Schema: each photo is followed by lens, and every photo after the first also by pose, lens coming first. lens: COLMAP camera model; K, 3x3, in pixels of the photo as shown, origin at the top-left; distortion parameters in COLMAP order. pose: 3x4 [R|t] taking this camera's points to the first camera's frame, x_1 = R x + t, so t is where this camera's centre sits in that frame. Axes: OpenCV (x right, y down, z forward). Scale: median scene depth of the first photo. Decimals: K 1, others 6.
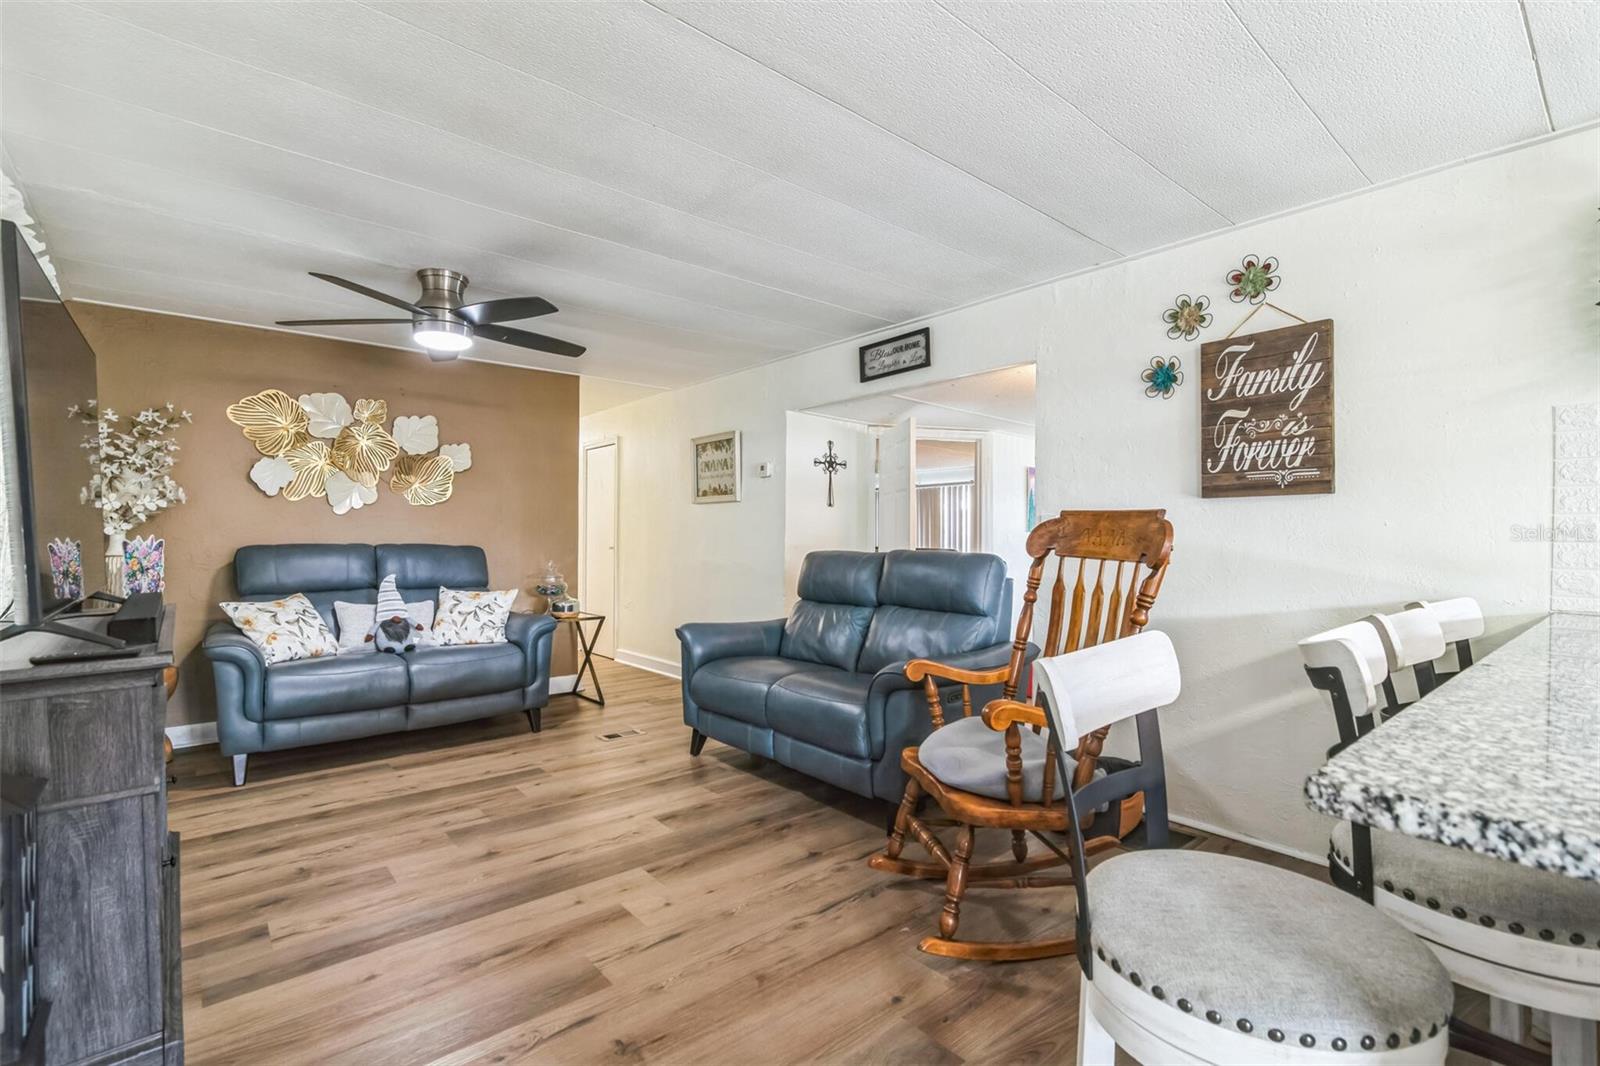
lens RADIAL K [[733.6, 0, 802.8], [0, 733.6, 542.4], [0, 0, 1]] dist [-0.002223, 0.000006]
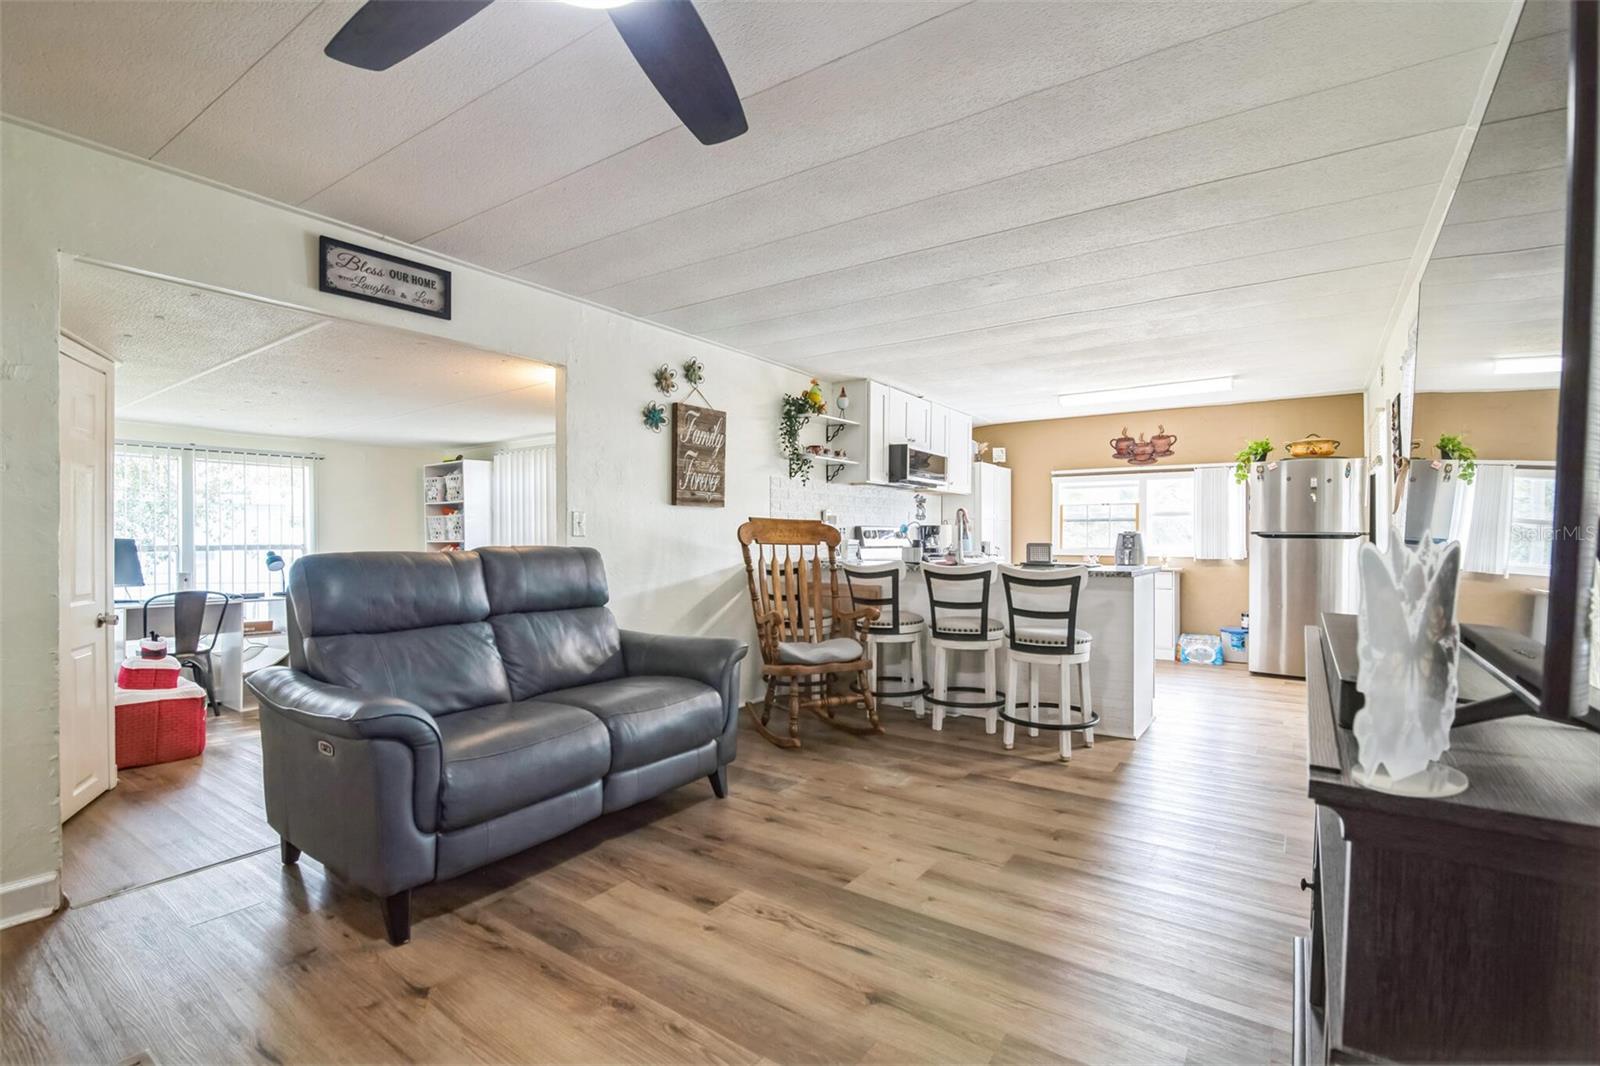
lens RADIAL K [[733.6, 0, 808.5], [0, 733.6, 532.5], [0, 0, 1]] dist [-0.002223, 0.000006]
pose [[-0.264839, -0.005360, 0.964278, -0.905211], [0.002558, 0.999977, 0.006261, -0.012245], [-0.964289, 0.004125, -0.264820, 1.052090]]
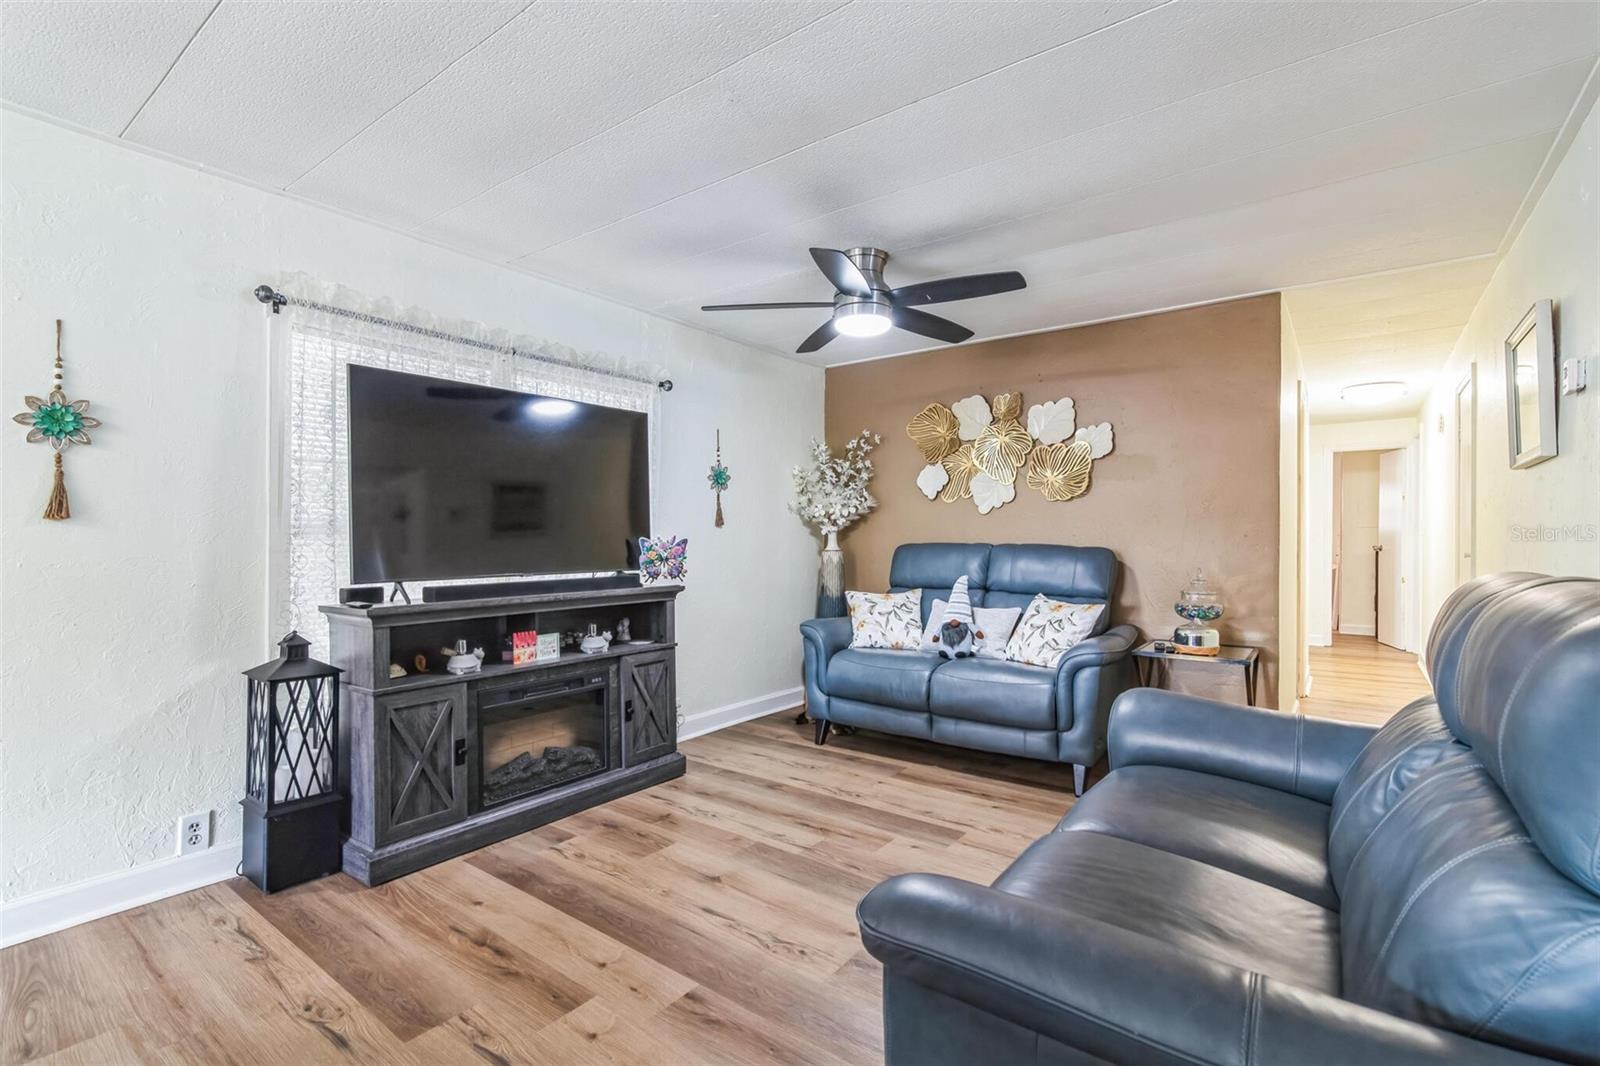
lens RADIAL K [[733.6, 0, 796.2], [0, 733.6, 535.7], [0, 0, 1]] dist [-0.002223, 0.000006]
pose [[0.211946, -0.000210, -0.977281, 0.425386], [-0.007317, 0.999972, -0.001801, -0.006559], [0.977254, 0.007533, 0.211939, 0.765120]]
